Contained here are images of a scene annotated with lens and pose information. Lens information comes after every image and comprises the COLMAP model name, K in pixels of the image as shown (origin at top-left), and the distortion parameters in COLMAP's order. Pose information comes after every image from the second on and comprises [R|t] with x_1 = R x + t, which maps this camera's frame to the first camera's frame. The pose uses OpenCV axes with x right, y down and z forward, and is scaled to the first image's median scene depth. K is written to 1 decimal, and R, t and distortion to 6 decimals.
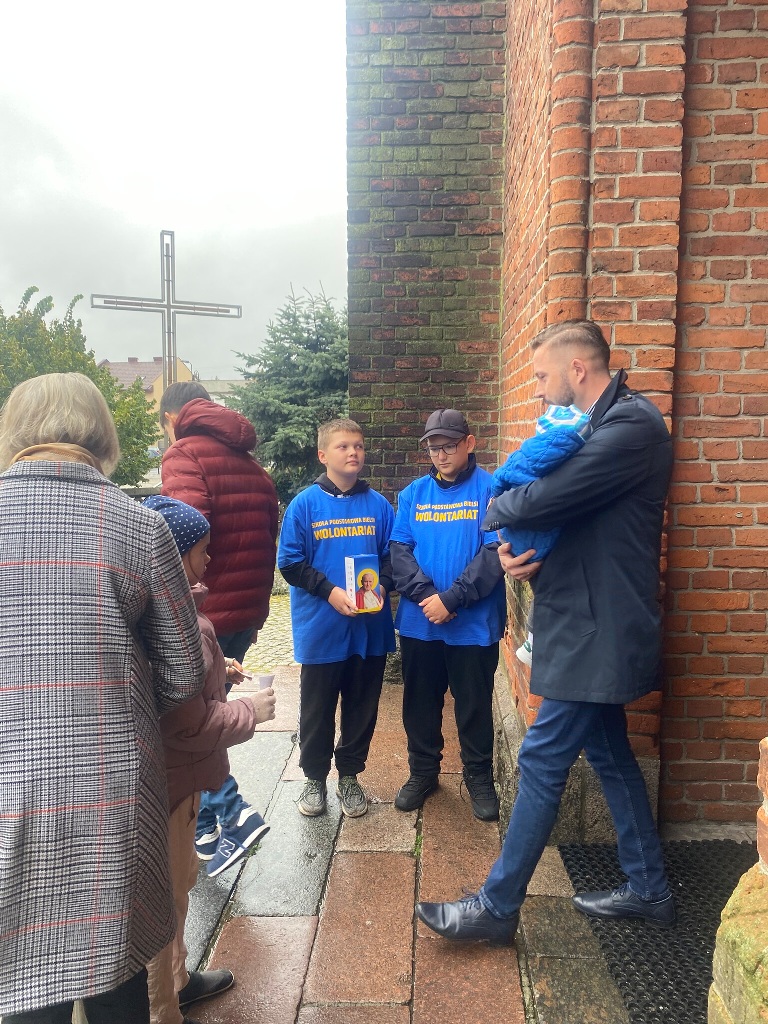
lens RADIAL K [[775.4, 0, 394.9], [0, 775.4, 510.7], [0, 0, 1]] dist [-0.007322, 0.002669]
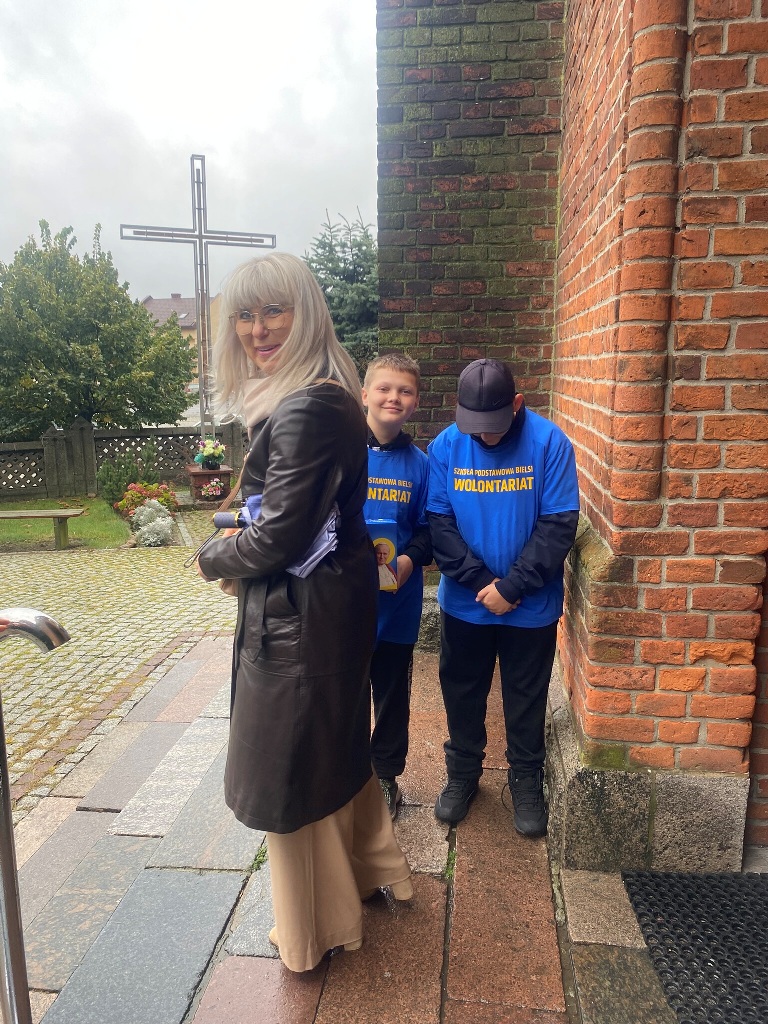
lens RADIAL K [[775.4, 0, 388.7], [0, 775.4, 506.3], [0, 0, 1]] dist [-0.007322, 0.002669]
pose [[0.997983, 0.008122, -0.062954, 0.013308], [-0.003387, 0.997181, 0.074961, -0.022126], [0.063385, -0.074596, 0.995197, 0.190952]]
